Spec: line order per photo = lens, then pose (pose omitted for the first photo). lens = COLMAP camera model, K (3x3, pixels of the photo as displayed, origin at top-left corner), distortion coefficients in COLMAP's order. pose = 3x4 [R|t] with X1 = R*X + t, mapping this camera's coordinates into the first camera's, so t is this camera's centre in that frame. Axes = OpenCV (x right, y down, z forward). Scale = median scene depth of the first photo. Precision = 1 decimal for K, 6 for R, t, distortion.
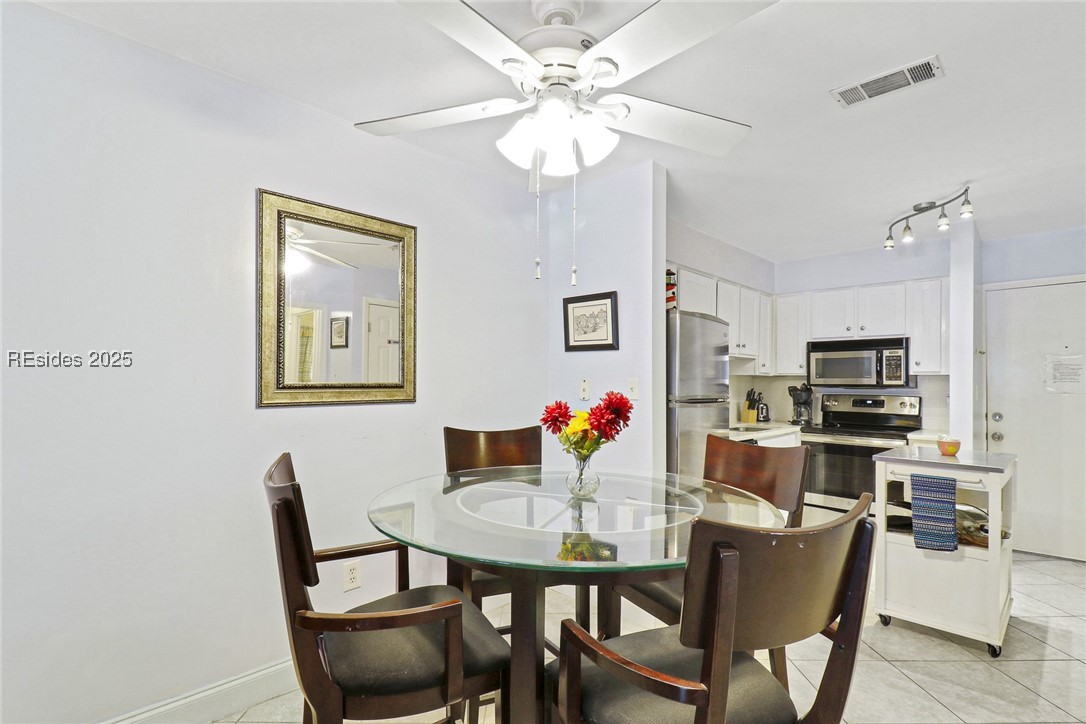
lens RADIAL K [[511.1, 0, 563.2], [0, 511.1, 378.3], [0, 0, 1]] dist [0.010338, -0.005254]
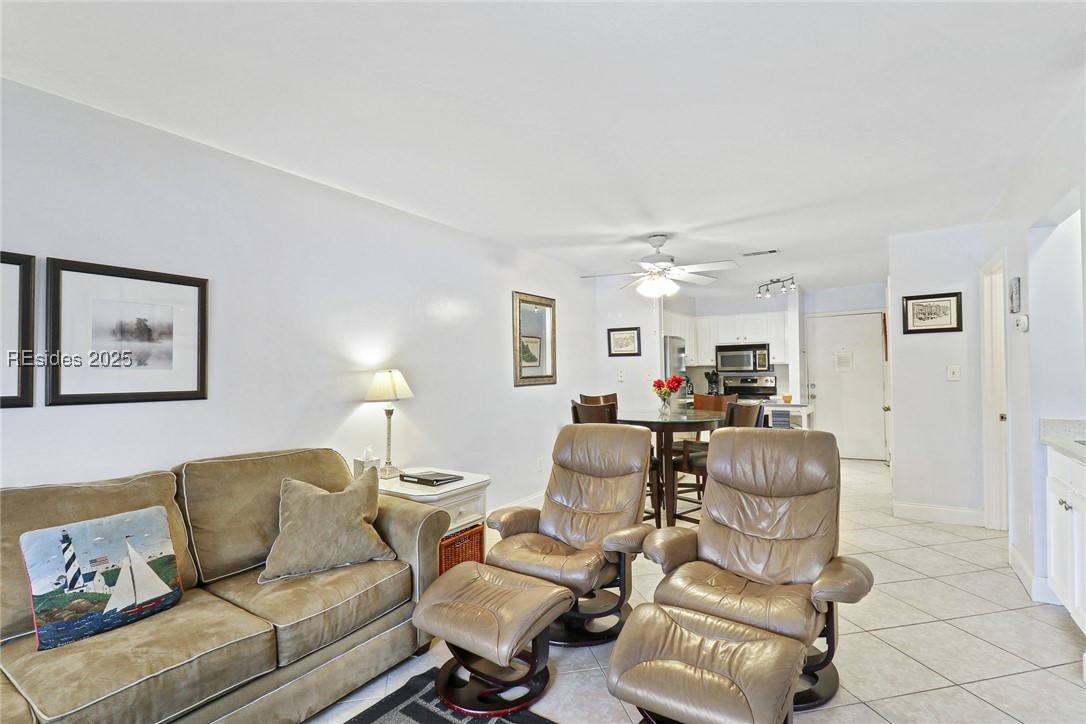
lens RADIAL K [[511.1, 0, 556.1], [0, 511.1, 367.6], [0, 0, 1]] dist [0.010338, -0.005254]
pose [[0.979581, -0.021736, 0.199873, -0.422587], [0.022211, 0.999753, -0.000132, -0.011276], [-0.199821, 0.004569, 0.979822, -0.615112]]
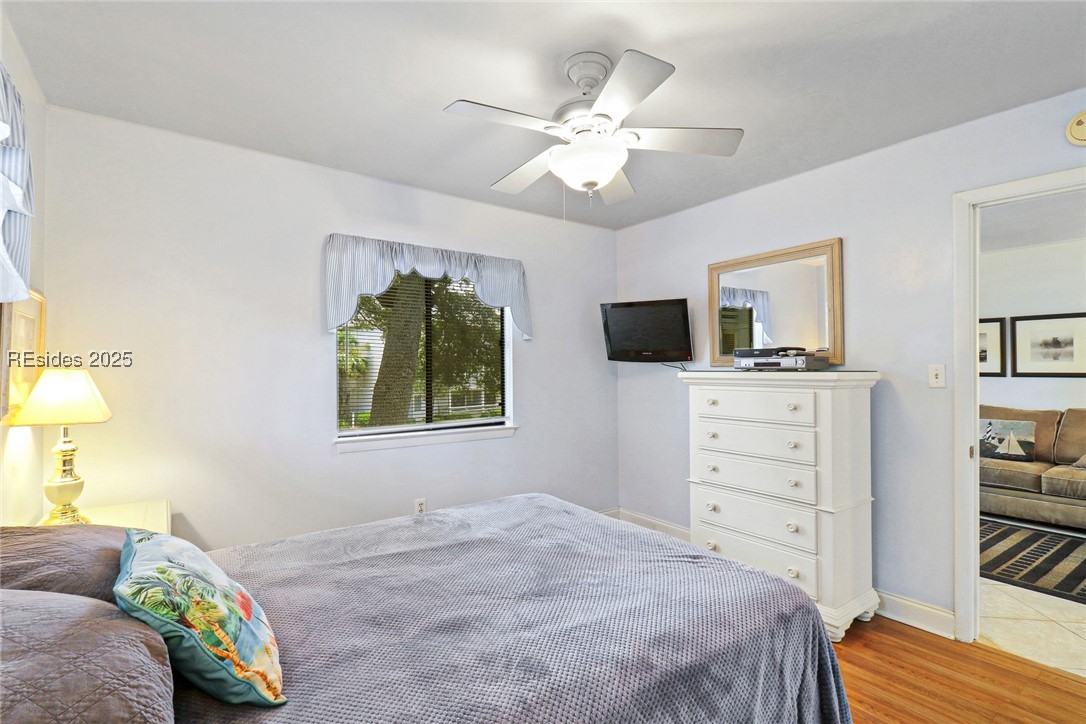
lens RADIAL K [[511.1, 0, 542.3], [0, 511.1, 364.5], [0, 0, 1]] dist [0.010338, -0.005254]
pose [[-0.173998, -0.018732, -0.984568, 0.558841], [0.011710, 0.999709, -0.021090, -0.002405], [0.984676, -0.015198, -0.173728, -0.910222]]
